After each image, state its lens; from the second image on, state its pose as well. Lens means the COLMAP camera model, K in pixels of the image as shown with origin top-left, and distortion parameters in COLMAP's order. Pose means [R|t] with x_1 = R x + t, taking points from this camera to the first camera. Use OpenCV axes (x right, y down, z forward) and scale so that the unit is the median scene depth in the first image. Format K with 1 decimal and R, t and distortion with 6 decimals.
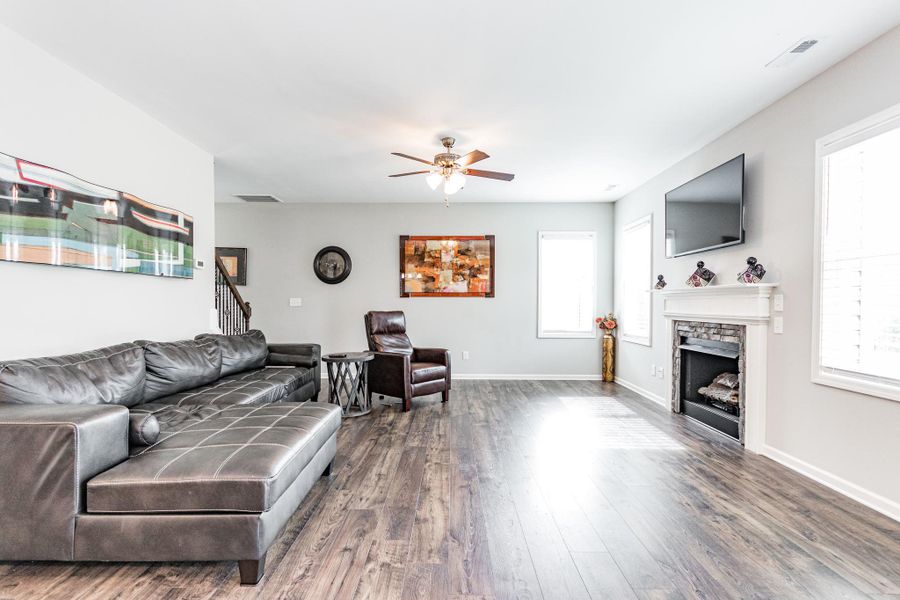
lens RADIAL K [[414.6, 0, 445.3], [0, 414.6, 307.8], [0, 0, 1]] dist [0.000838, 0.000616]
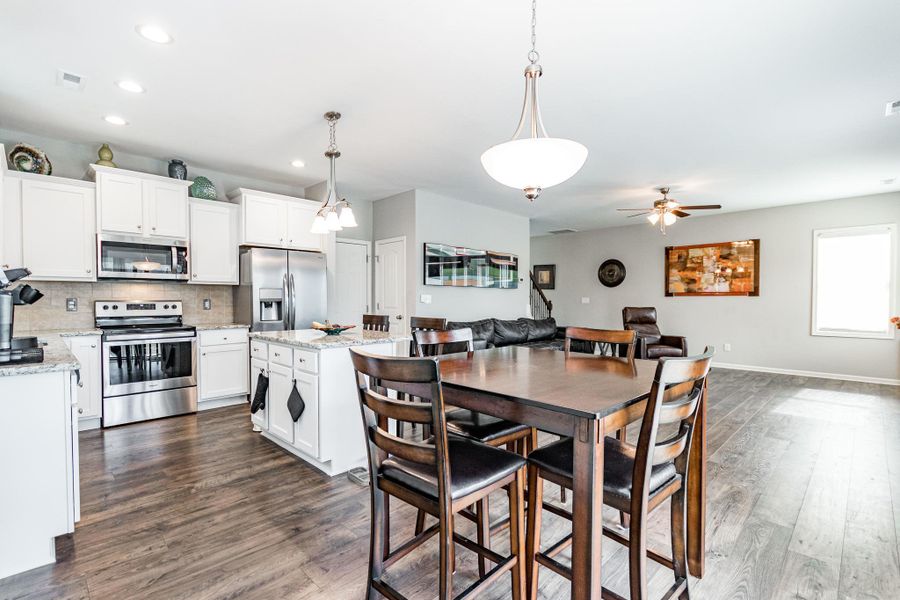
lens RADIAL K [[414.6, 0, 445.3], [0, 414.6, 307.8], [0, 0, 1]] dist [0.000838, 0.000616]
pose [[0.712401, 0.012859, -0.701655, 0.362787], [-0.008140, 0.999916, 0.010061, 0.001658], [0.701726, -0.001456, 0.712446, -0.430985]]
